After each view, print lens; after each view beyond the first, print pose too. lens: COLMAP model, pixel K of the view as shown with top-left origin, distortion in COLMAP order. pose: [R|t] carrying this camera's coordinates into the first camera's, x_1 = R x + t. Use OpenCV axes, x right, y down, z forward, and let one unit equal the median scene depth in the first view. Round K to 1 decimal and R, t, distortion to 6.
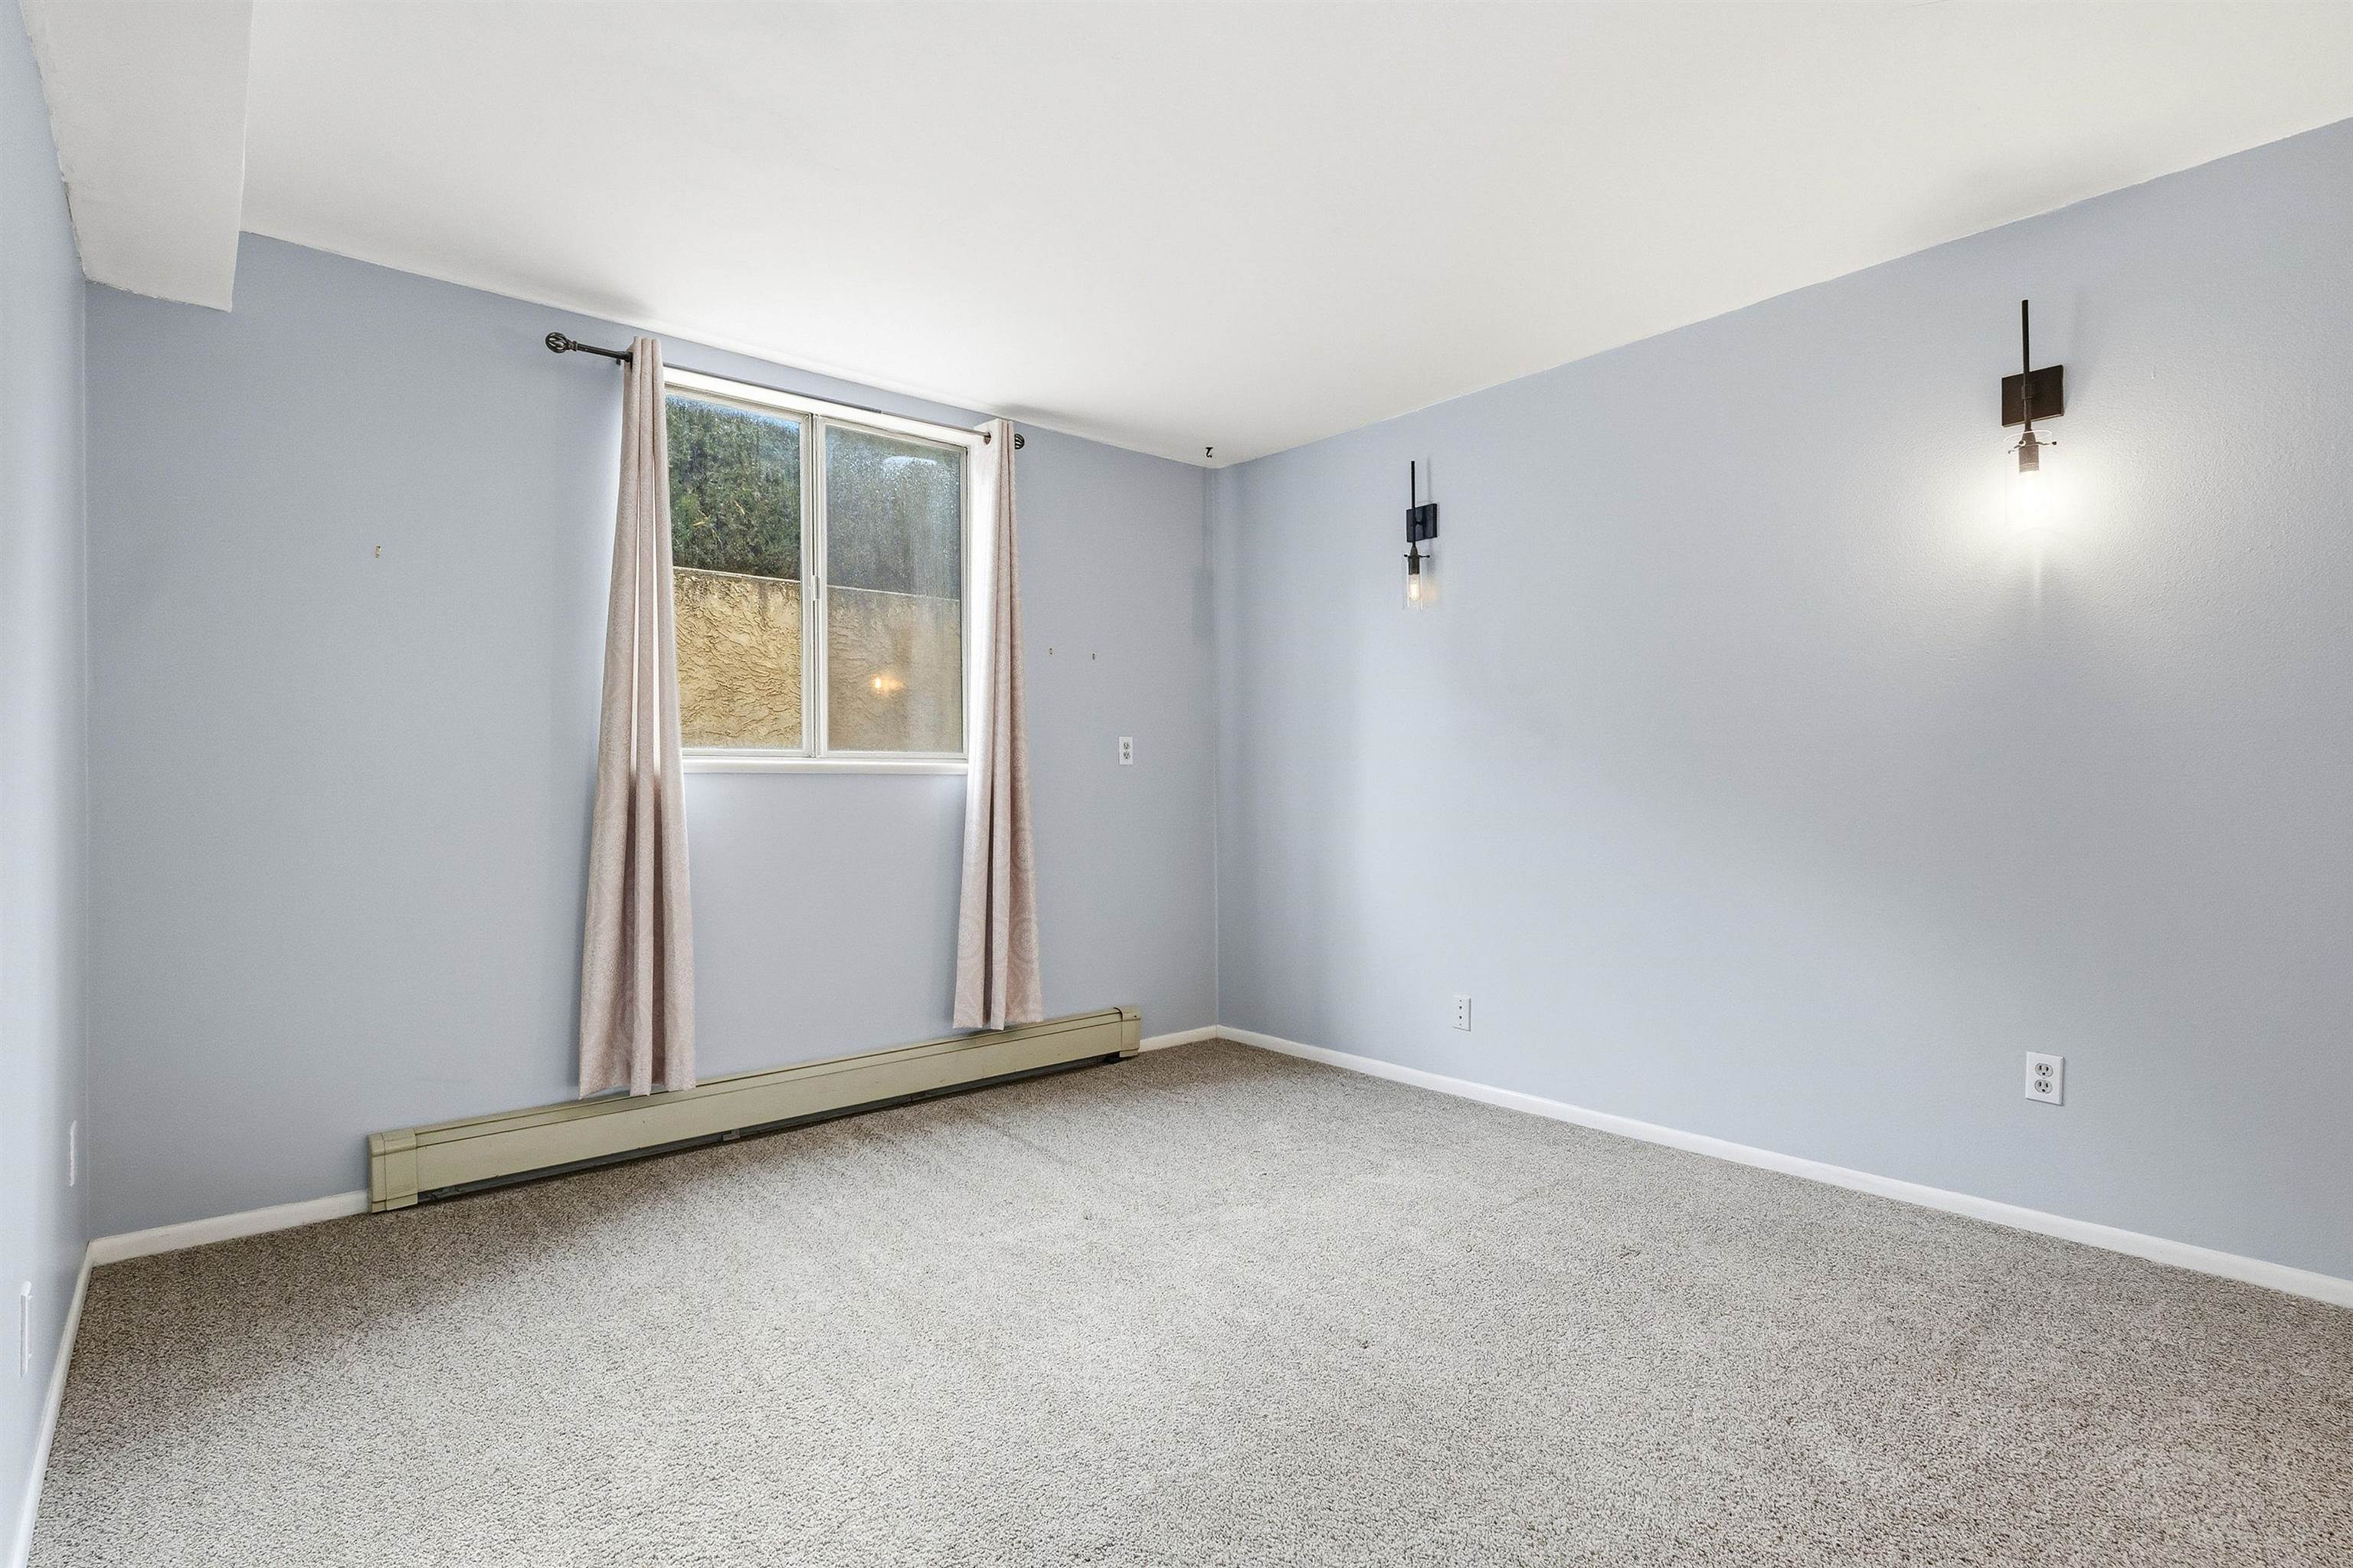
lens RADIAL K [[1080.0, 0, 1178.7], [0, 1080.0, 800.8], [0, 0, 1]] dist [-0.000786, -0.000069]
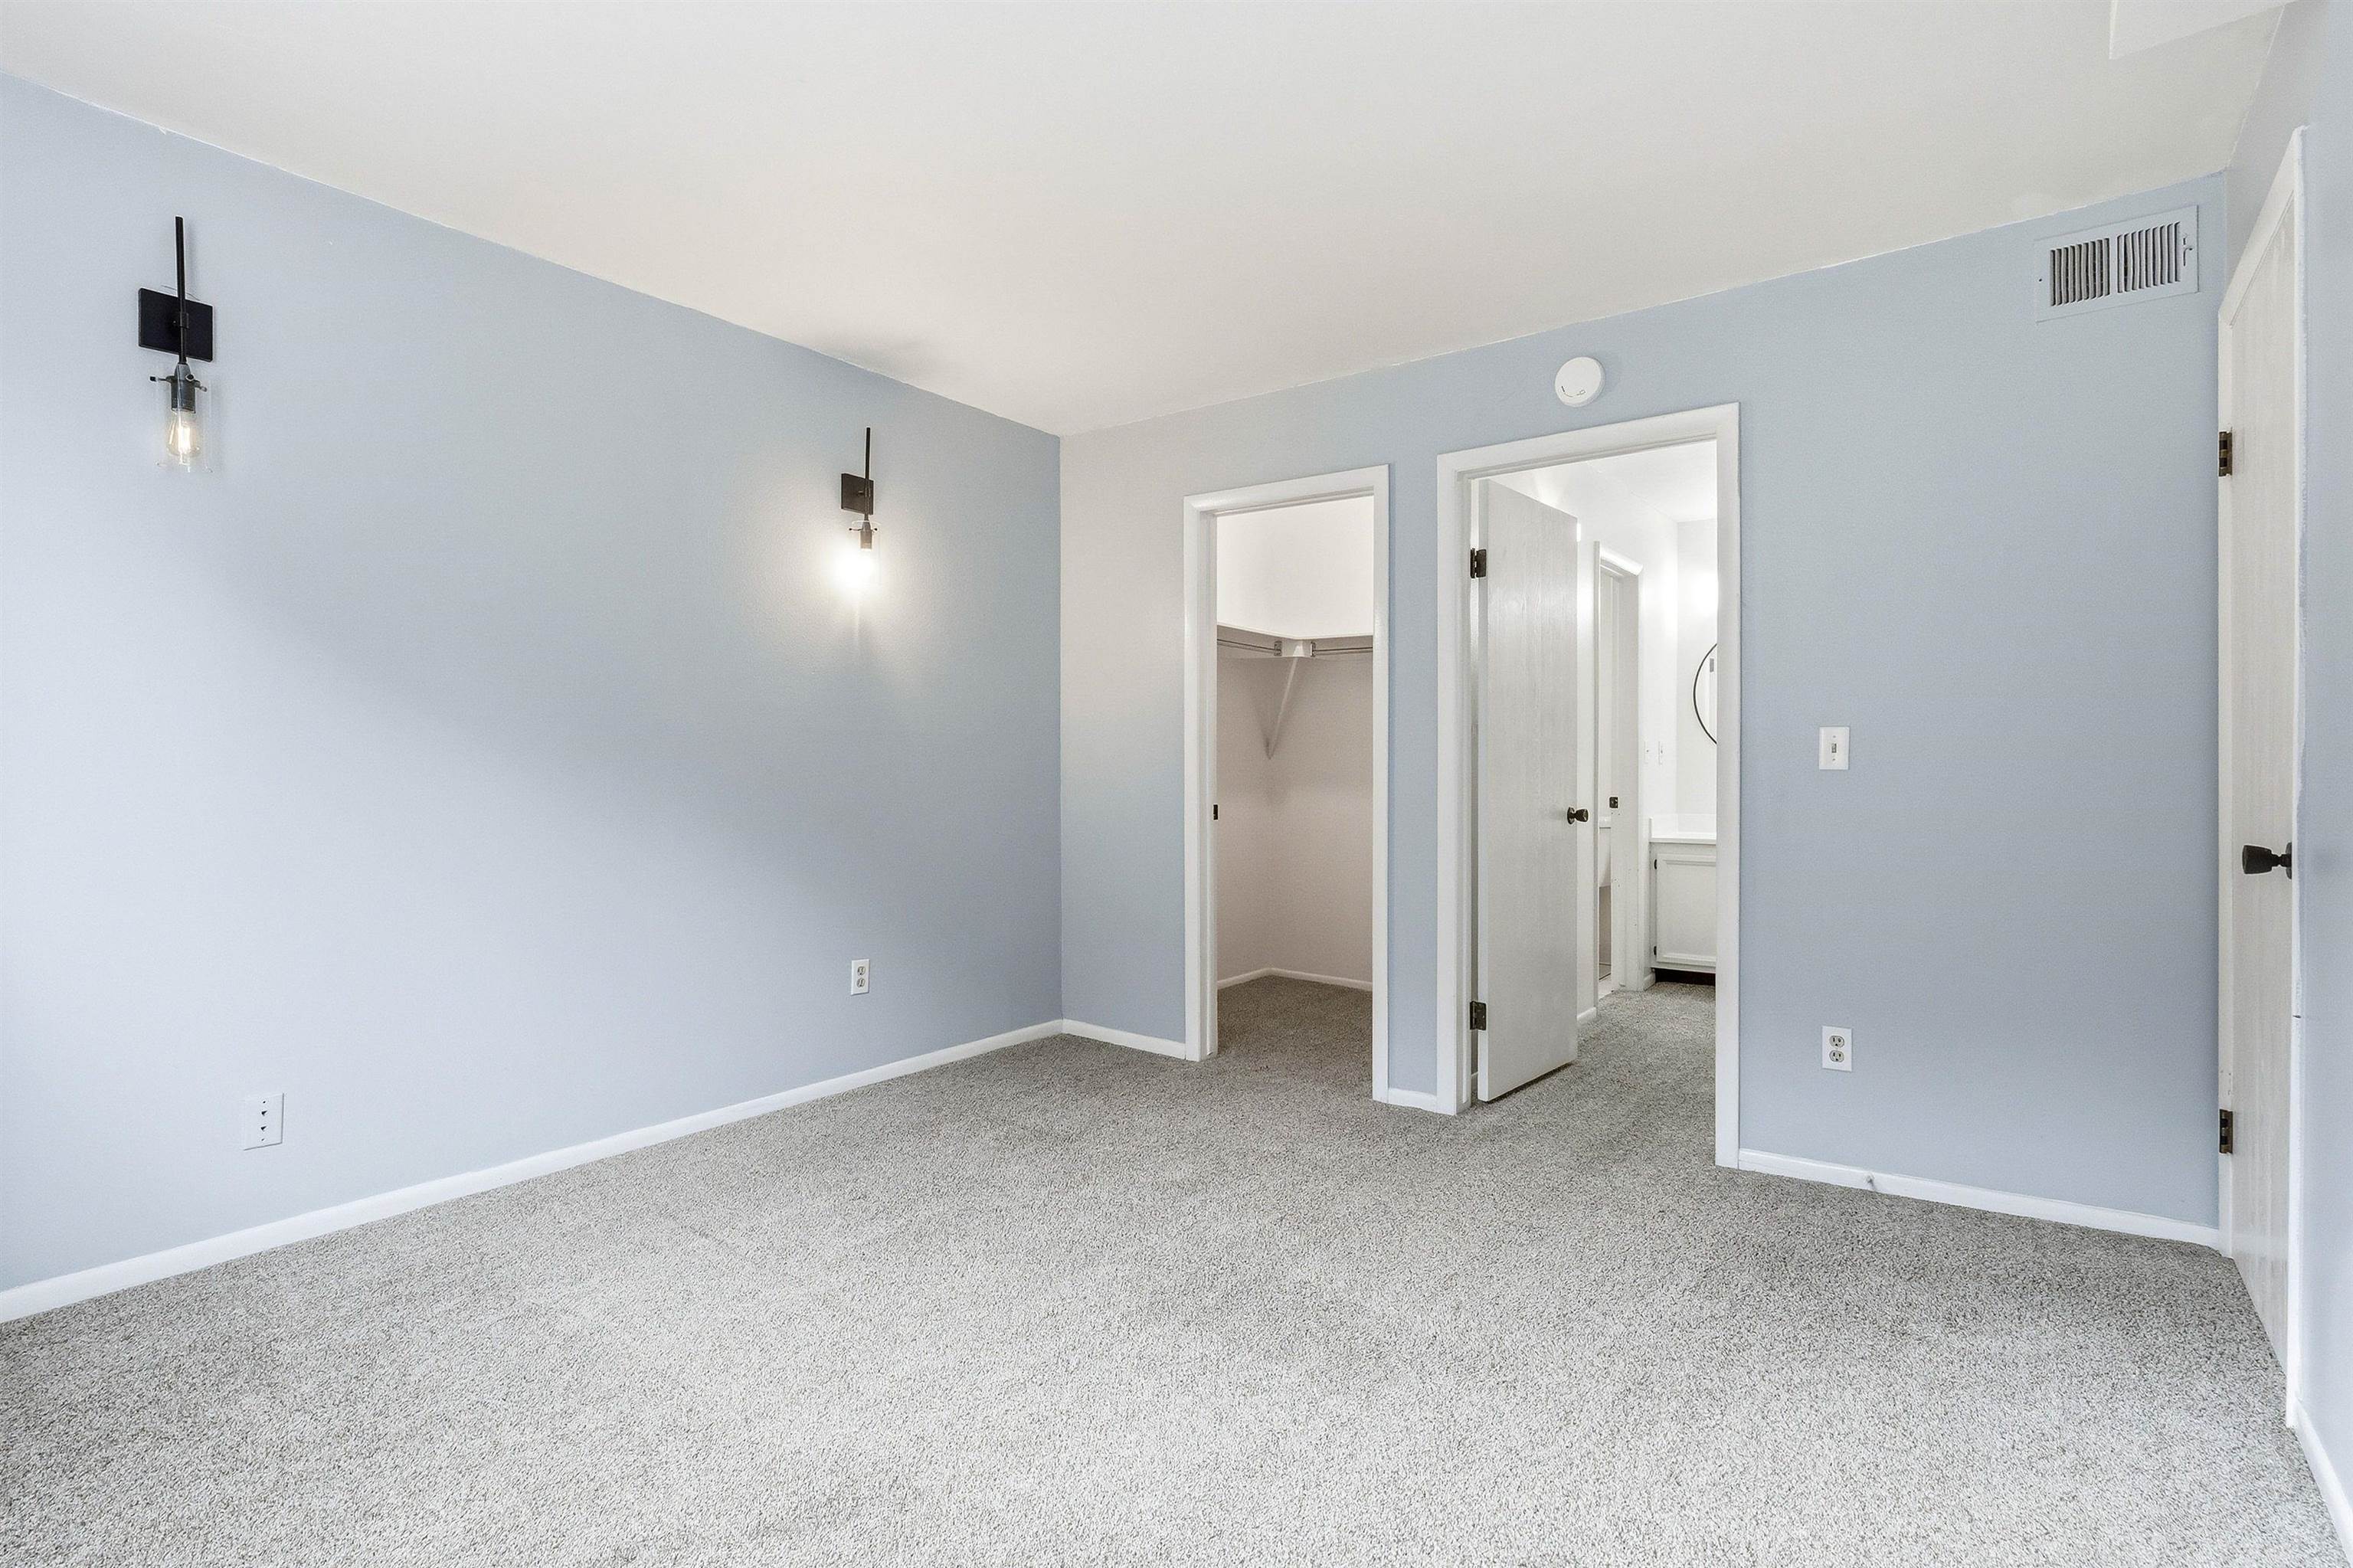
lens RADIAL K [[1137.7, 0, 1176.5], [0, 1137.7, 784.0], [0, 0, 1]] dist [-0.001949, -0.000151]
pose [[-0.189508, -0.019449, 0.981686, -0.734978], [0.000147, 0.999803, 0.019836, -0.026957], [-0.981879, 0.003903, -0.189468, 0.860881]]
